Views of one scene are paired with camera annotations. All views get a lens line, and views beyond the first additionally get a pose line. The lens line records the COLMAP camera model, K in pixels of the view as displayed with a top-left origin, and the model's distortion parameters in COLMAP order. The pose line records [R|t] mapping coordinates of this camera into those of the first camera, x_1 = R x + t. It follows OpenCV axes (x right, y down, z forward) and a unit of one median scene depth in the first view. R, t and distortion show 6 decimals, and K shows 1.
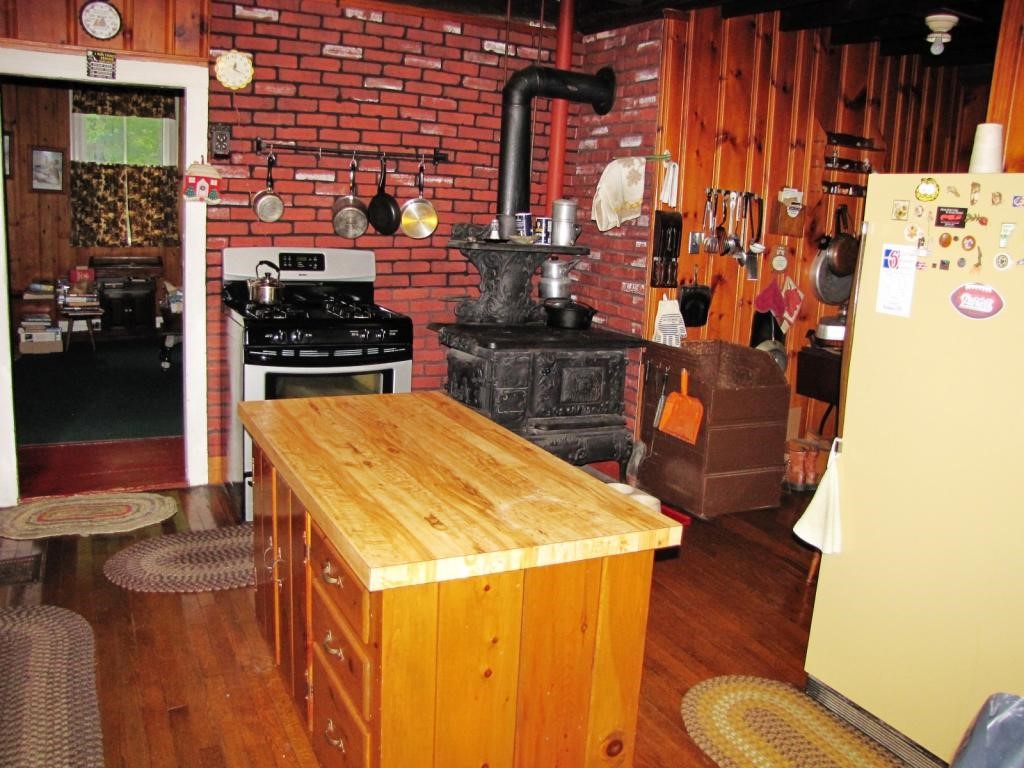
lens RADIAL K [[872.0, 0, 512.6], [0, 872.0, 364.6], [0, 0, 1]] dist [-0.179210, 0.127105]
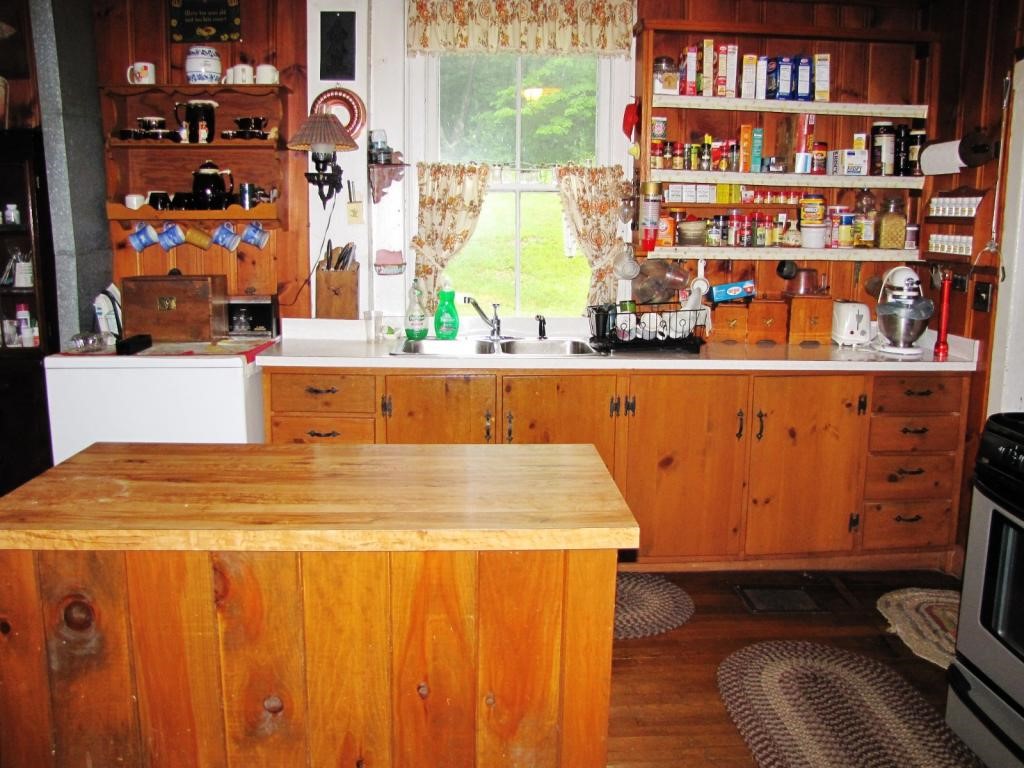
lens RADIAL K [[872.0, 0, 512.6], [0, 872.0, 364.6], [0, 0, 1]] dist [-0.179210, 0.127105]
pose [[-0.410830, 0.090654, -0.907194, 0.609873], [-0.187015, 0.965506, 0.181173, -0.214959], [0.892325, 0.244090, -0.379705, 1.519396]]
